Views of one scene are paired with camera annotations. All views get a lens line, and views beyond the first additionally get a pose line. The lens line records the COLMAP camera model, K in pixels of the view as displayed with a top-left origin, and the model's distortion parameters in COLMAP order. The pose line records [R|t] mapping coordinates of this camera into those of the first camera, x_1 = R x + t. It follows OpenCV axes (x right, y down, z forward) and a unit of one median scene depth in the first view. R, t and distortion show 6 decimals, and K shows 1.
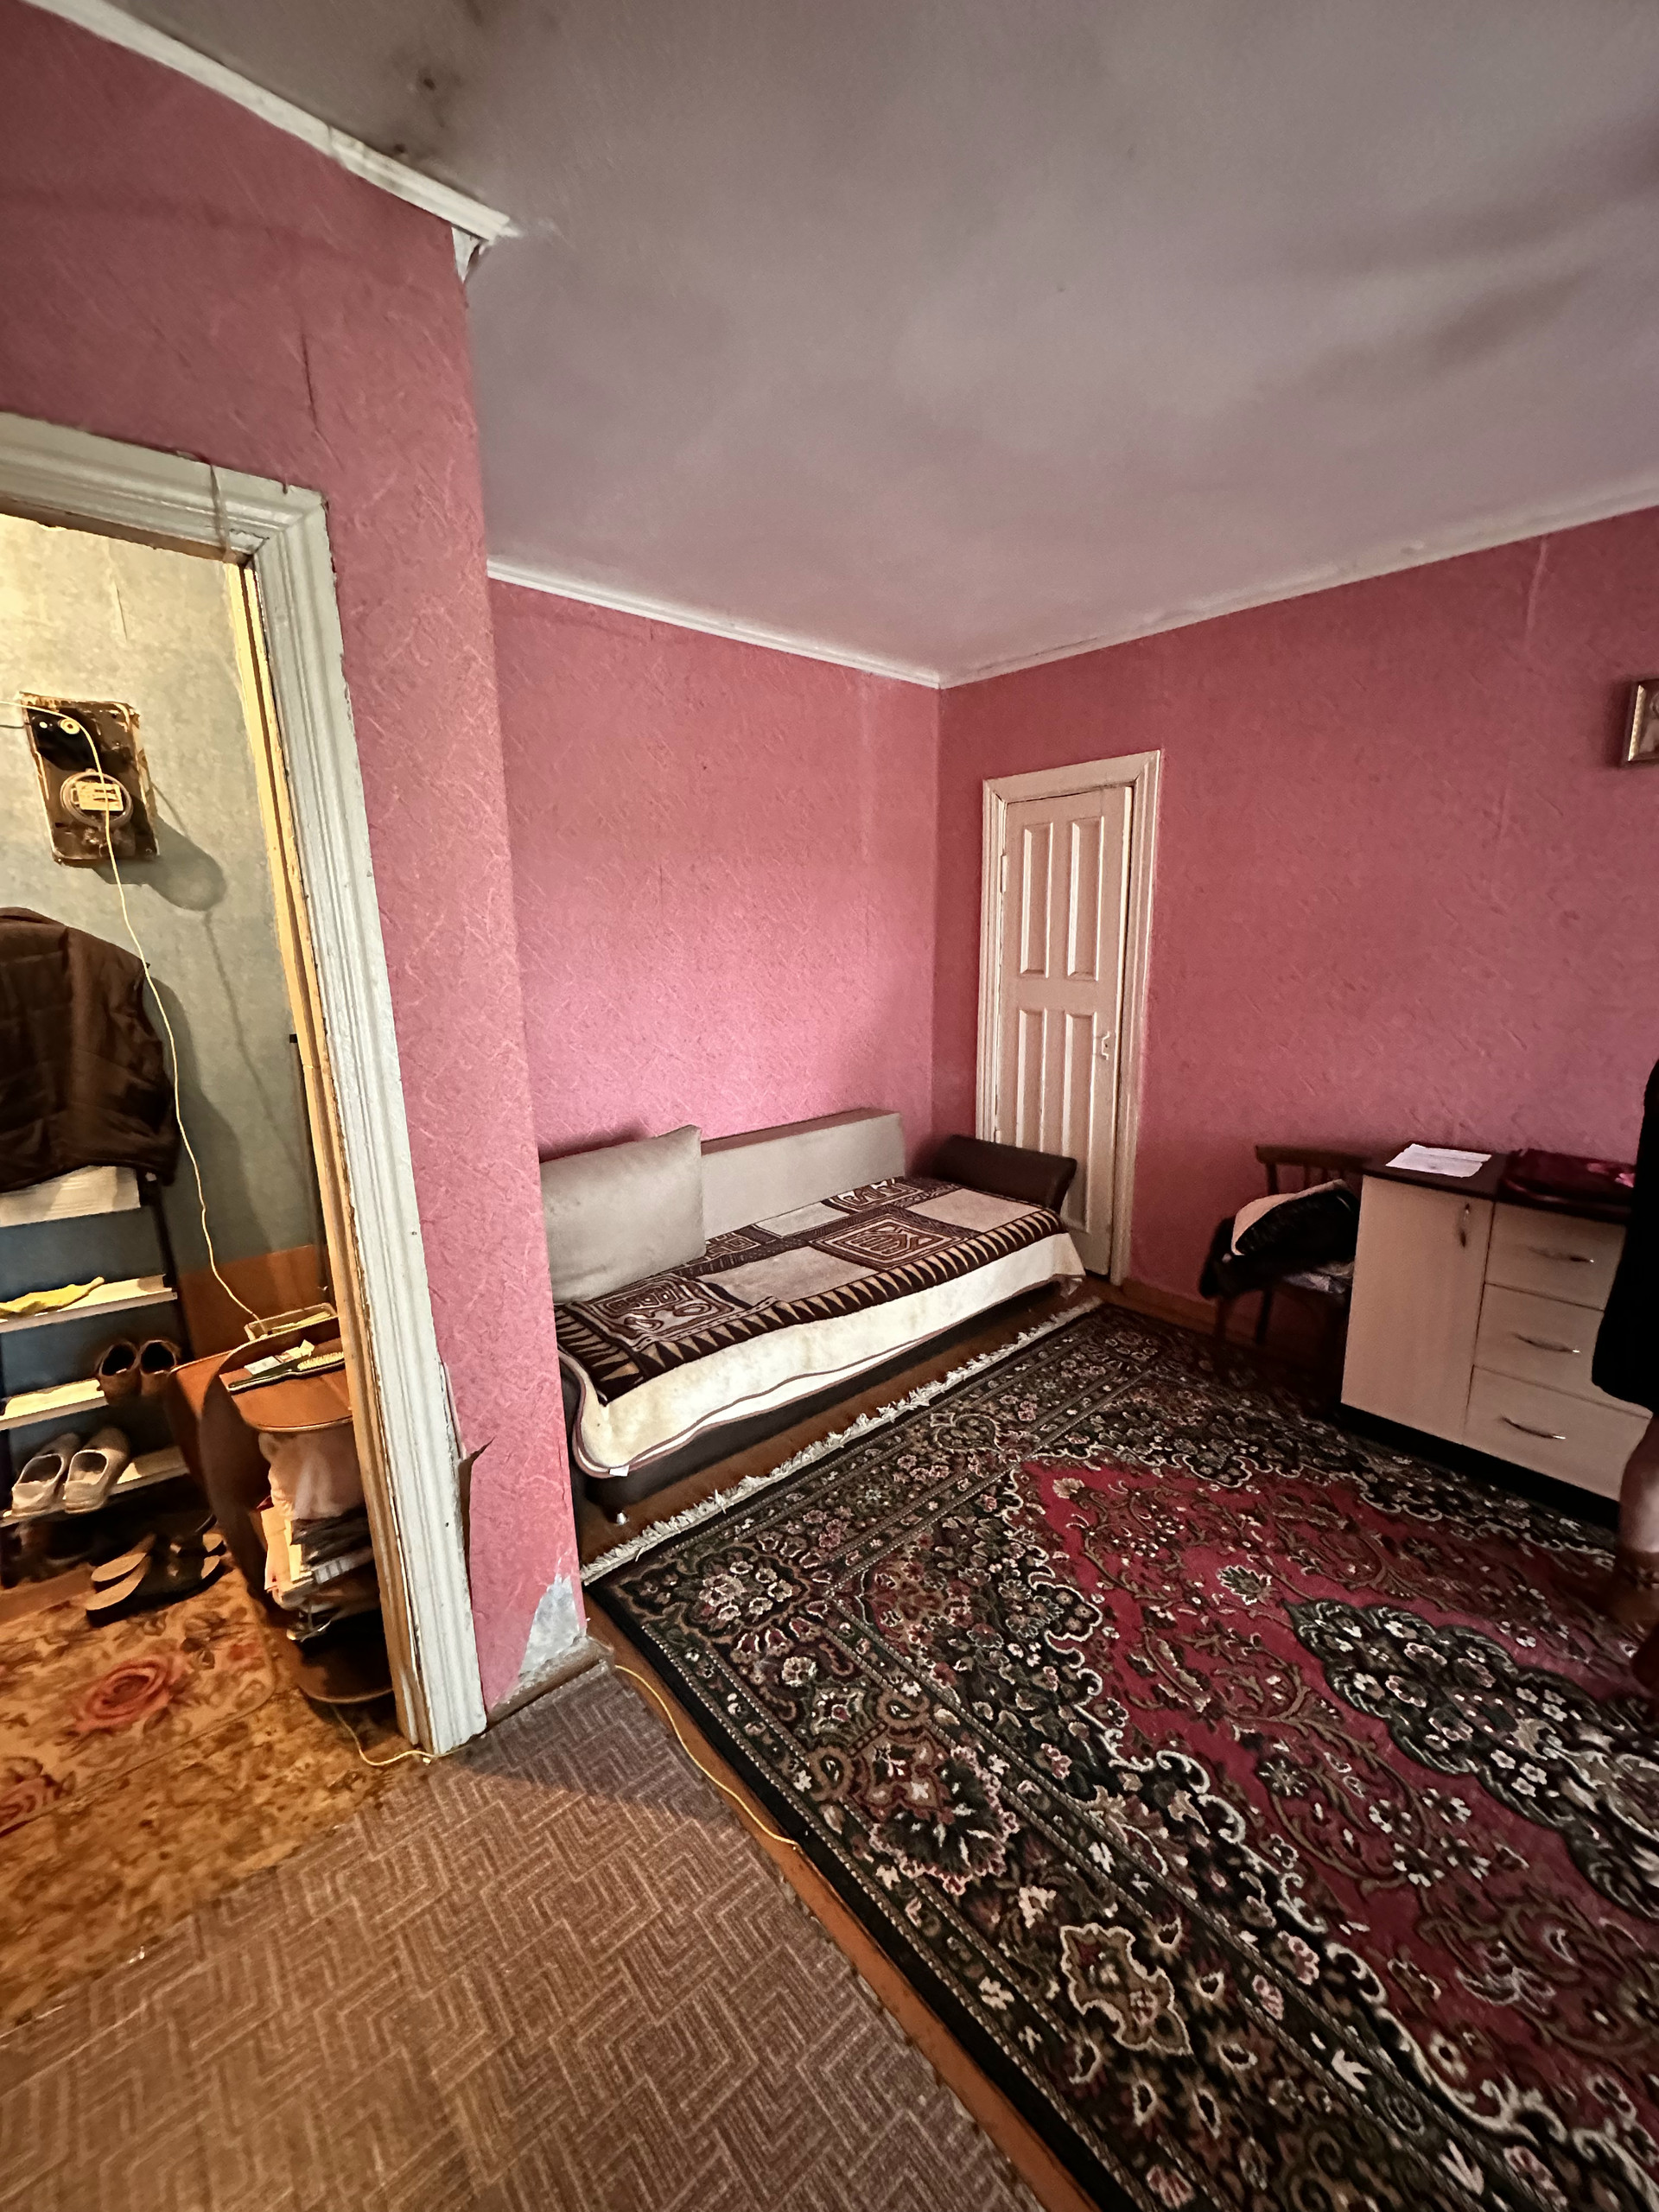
lens RADIAL K [[875.9, 0, 829.5], [0, 875.9, 1106.0], [0, 0, 1]] dist [-0.001560, 0.000093]
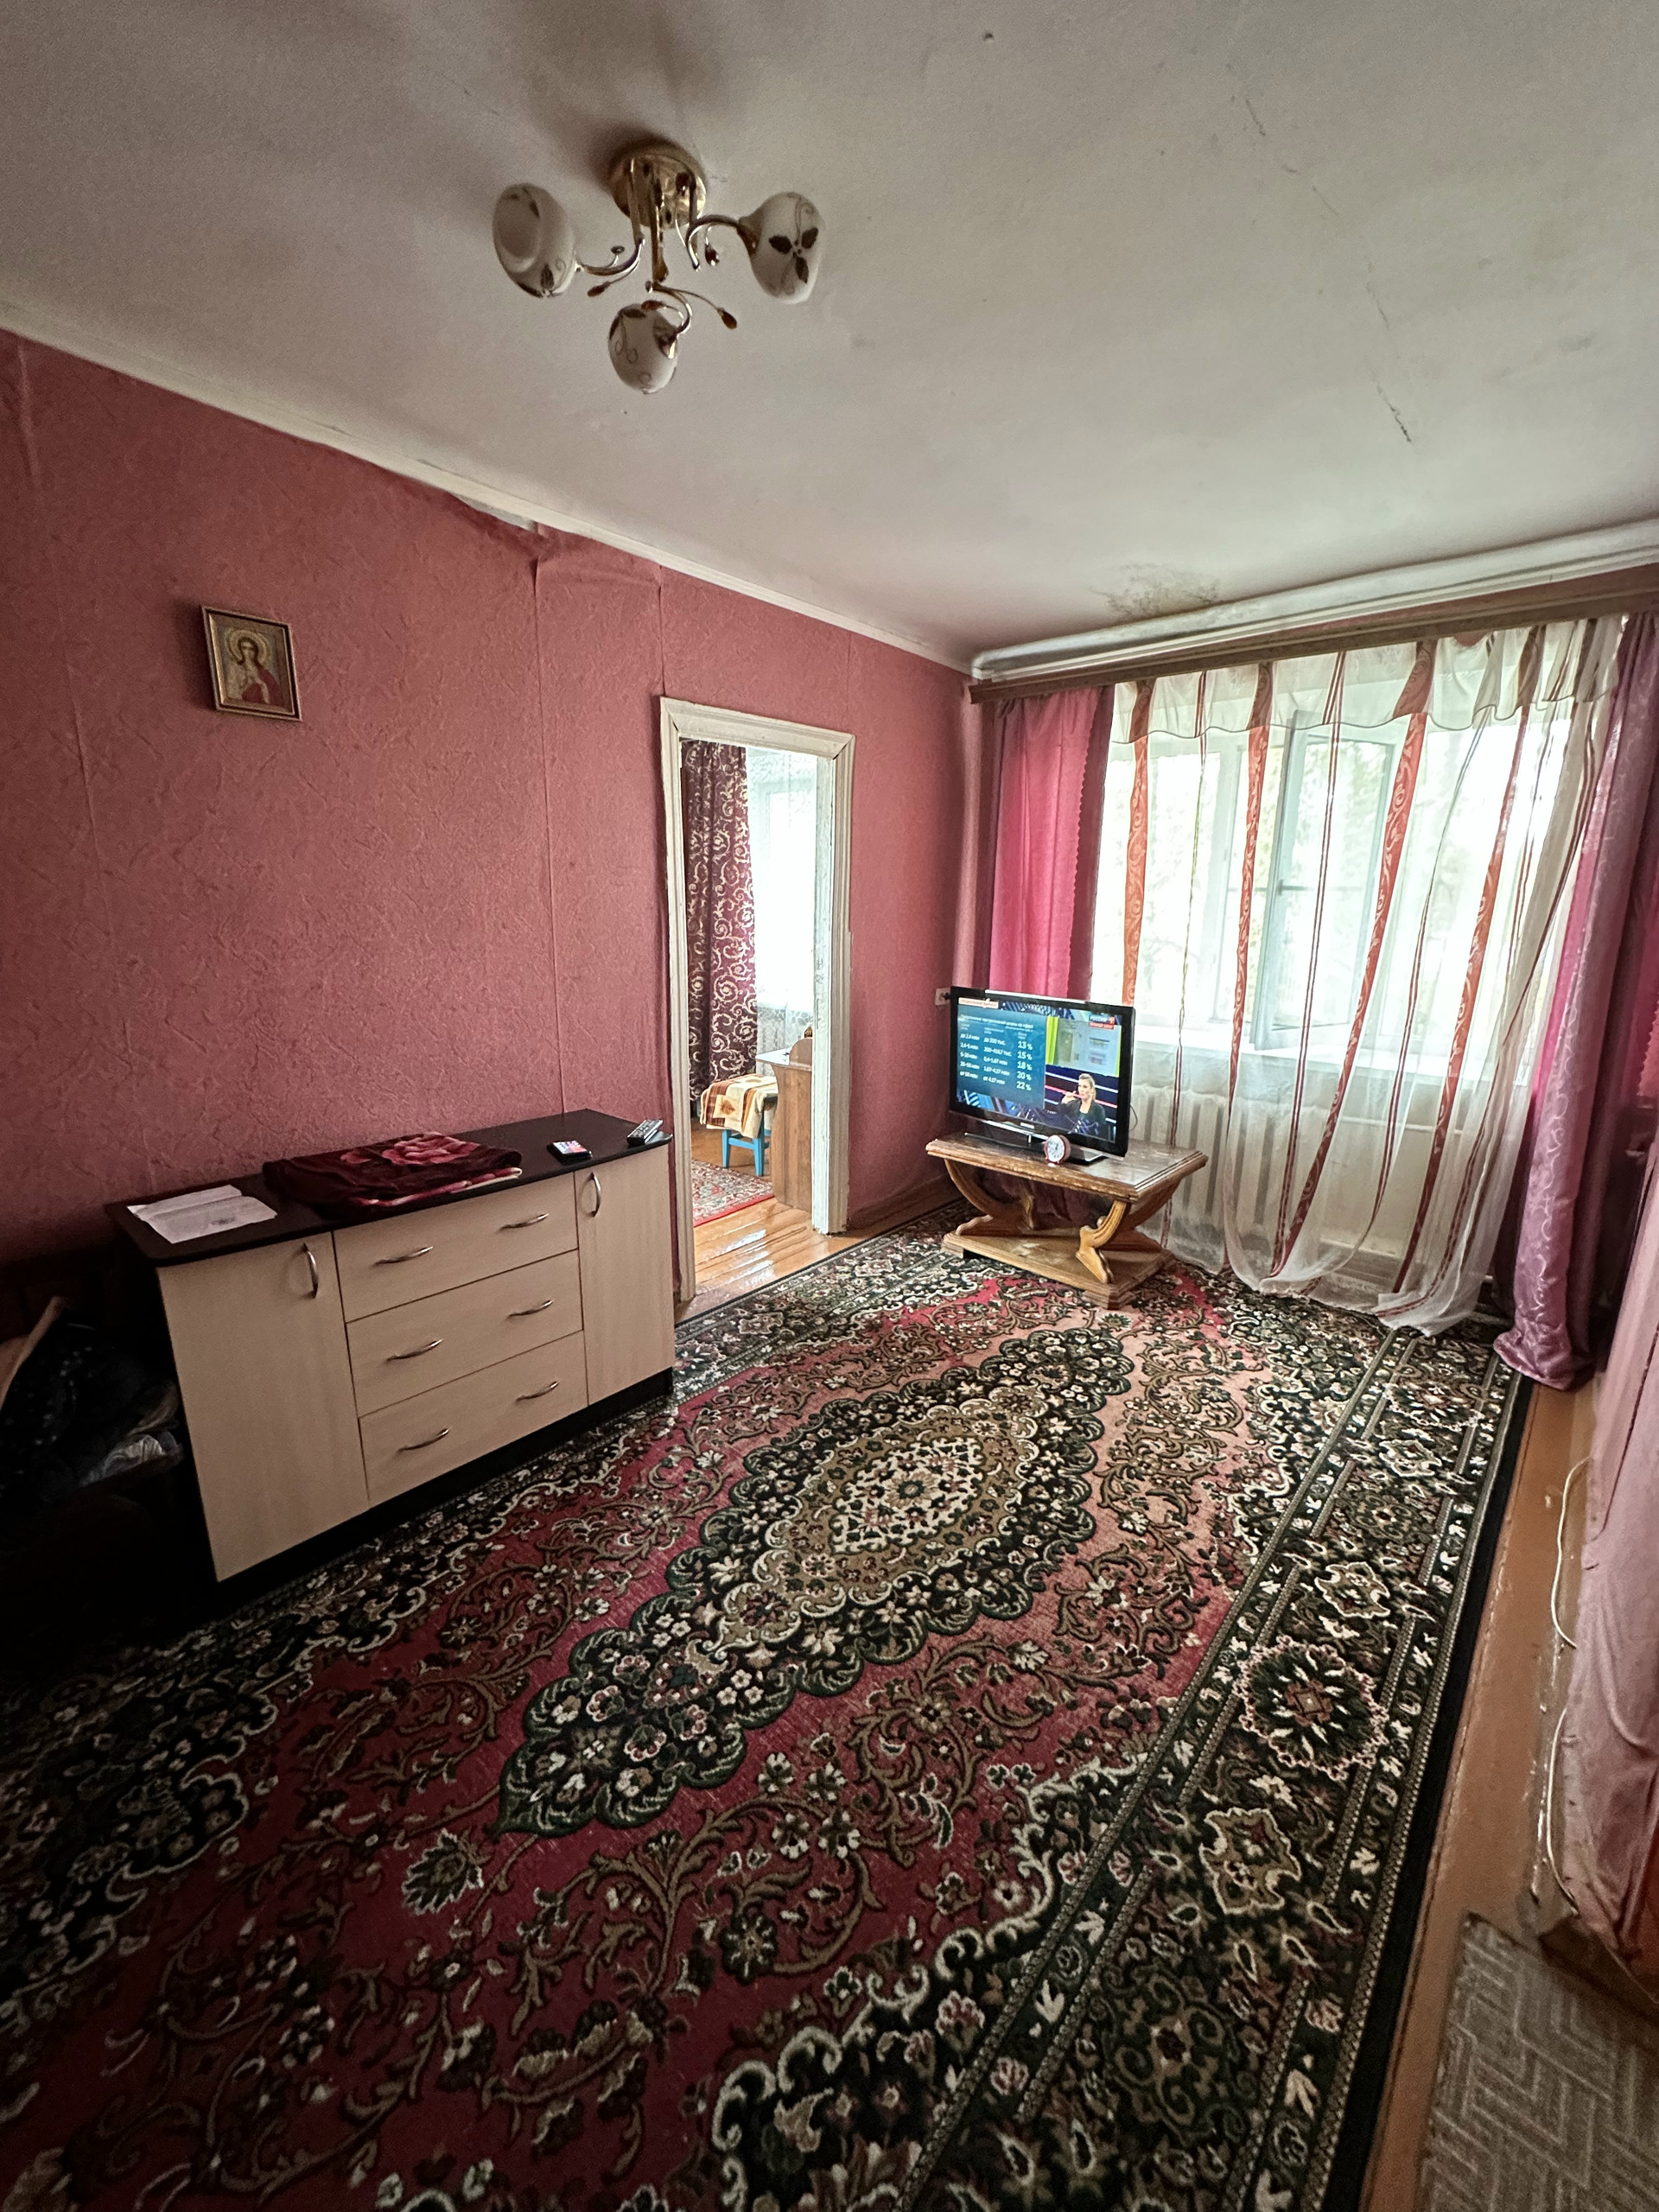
lens RADIAL K [[875.9, 0, 829.5], [0, 875.9, 1106.0], [0, 0, 1]] dist [-0.001560, 0.000093]
pose [[-0.118707, -0.213500, 0.969704, -0.094552], [0.195415, 0.952486, 0.233631, -0.126634], [-0.973510, 0.217228, -0.071346, 0.693639]]
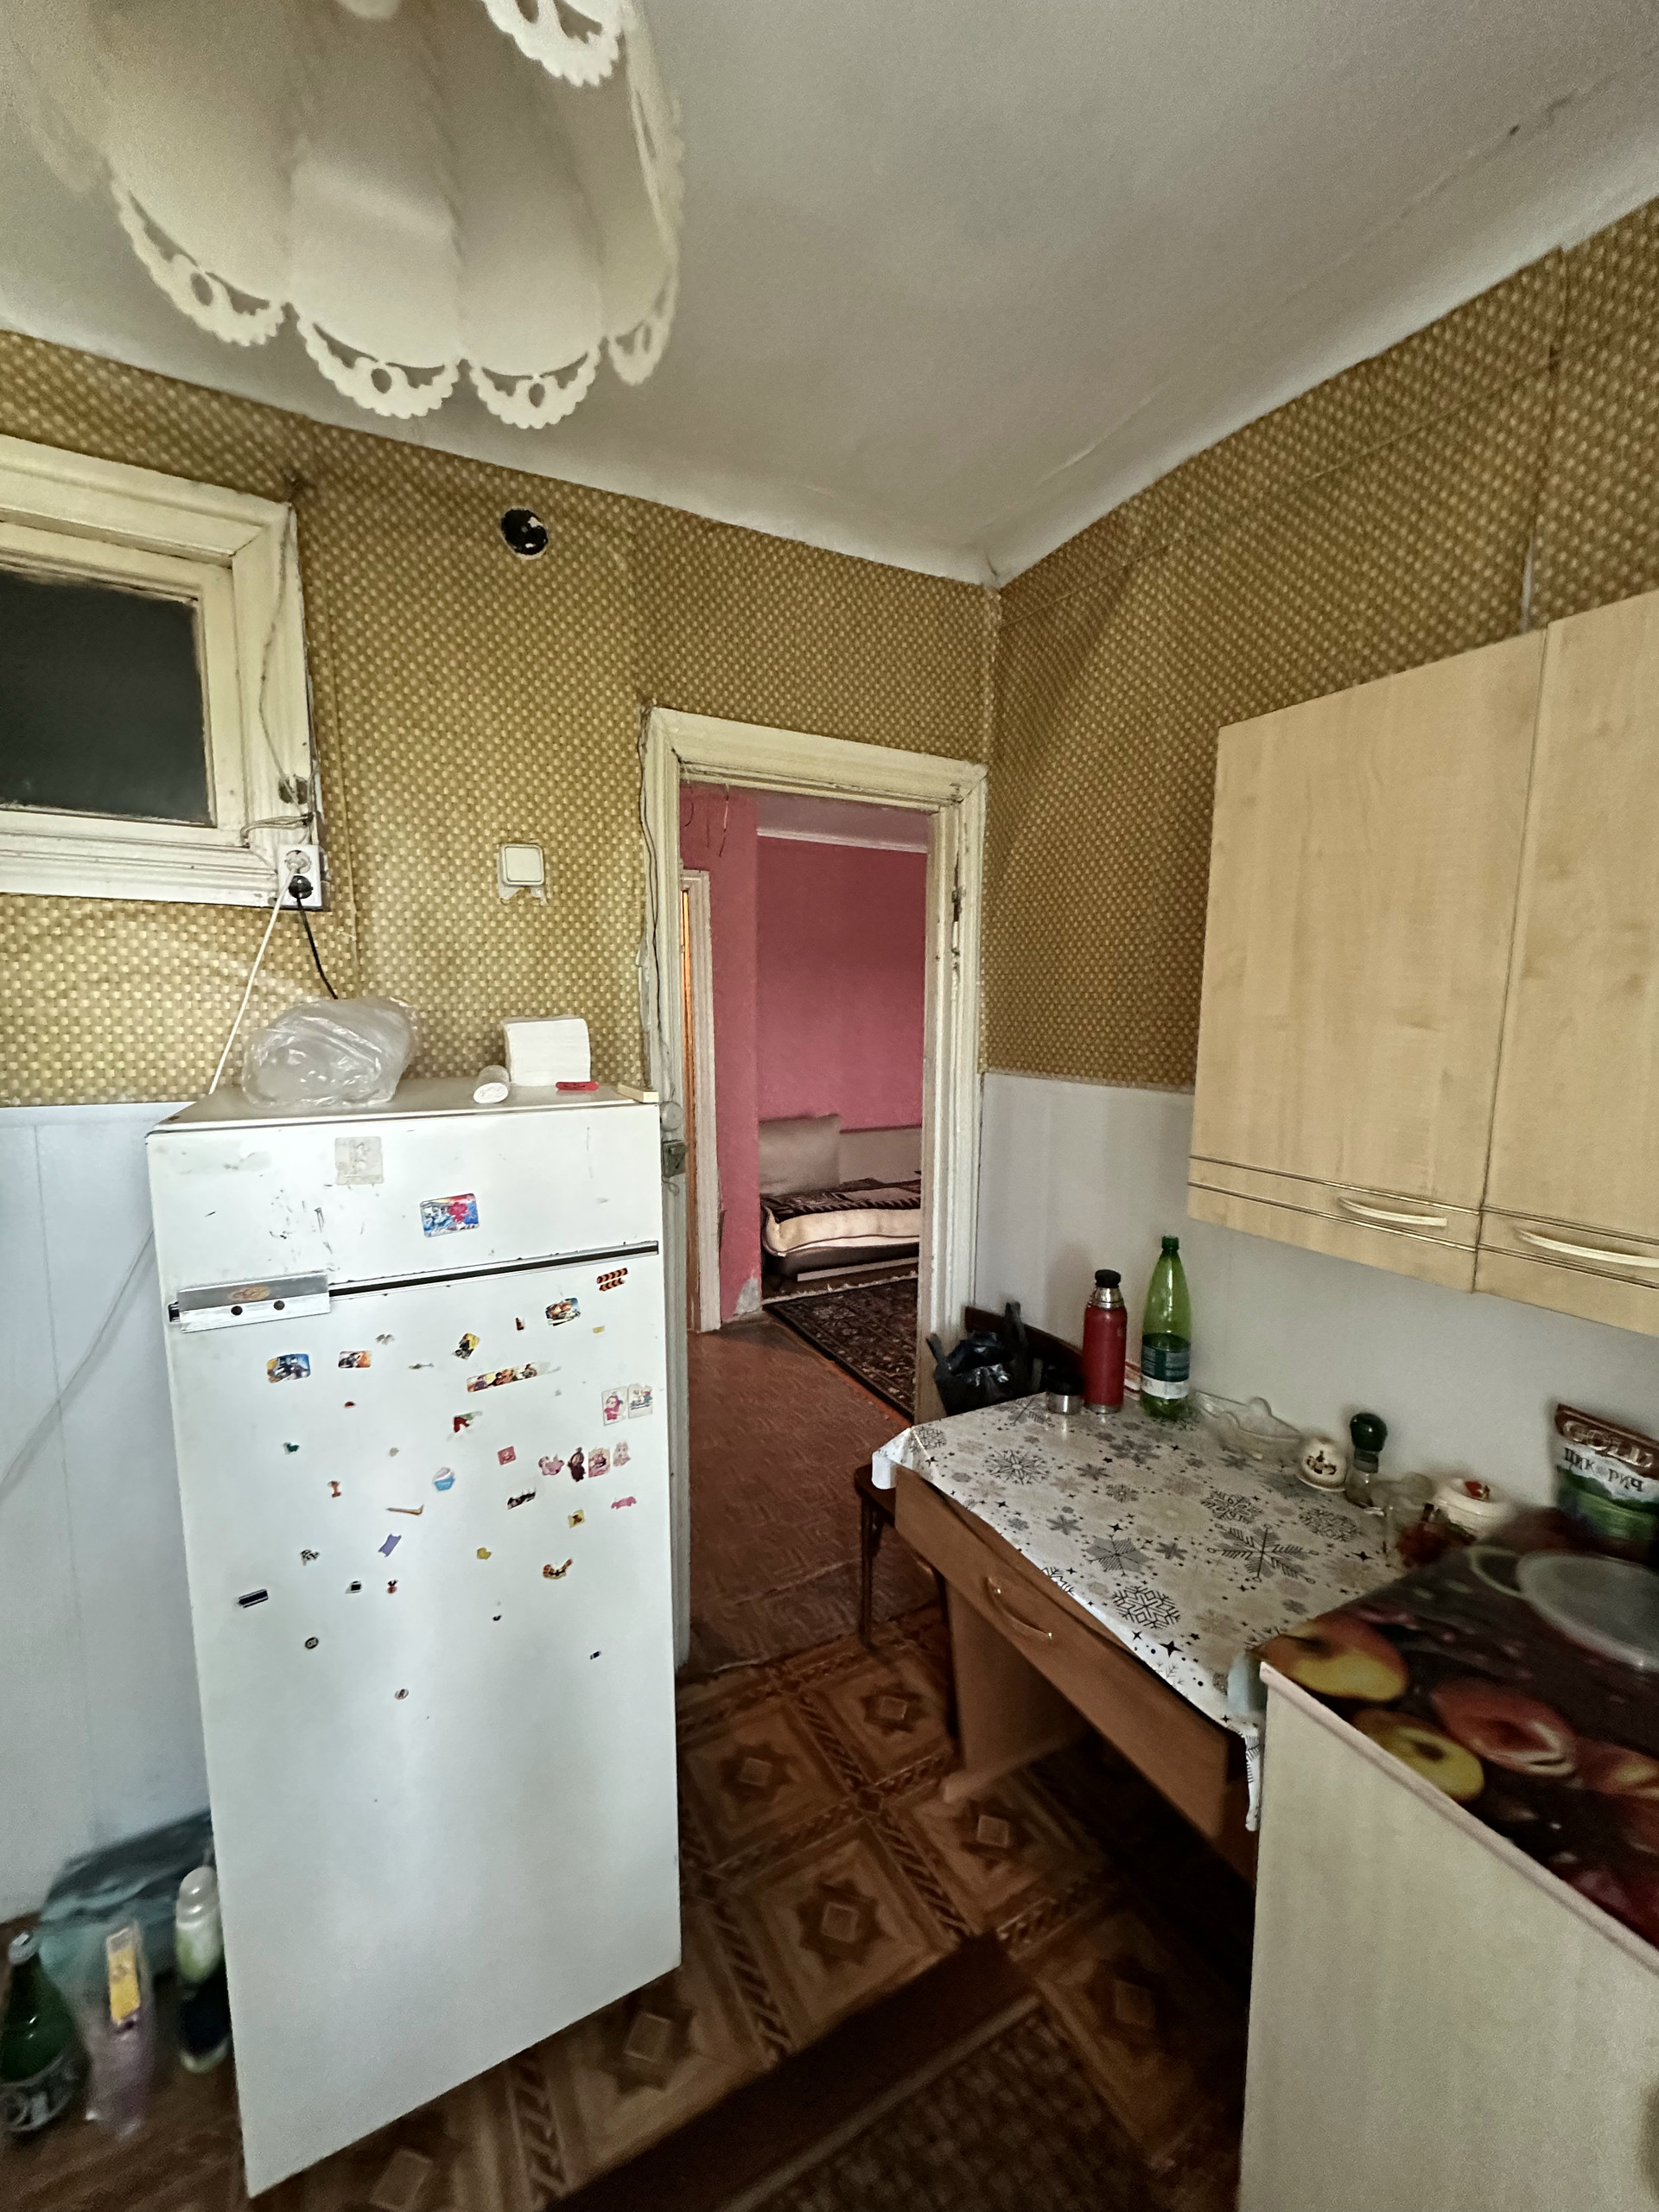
lens RADIAL K [[875.9, 0, 829.5], [0, 875.9, 1106.0], [0, 0, 1]] dist [-0.001560, 0.000093]
pose [[0.970884, 0.049929, -0.234289, 0.418385], [-0.069631, 0.994629, -0.076584, 0.238180], [0.229207, 0.090668, 0.969146, -1.273855]]
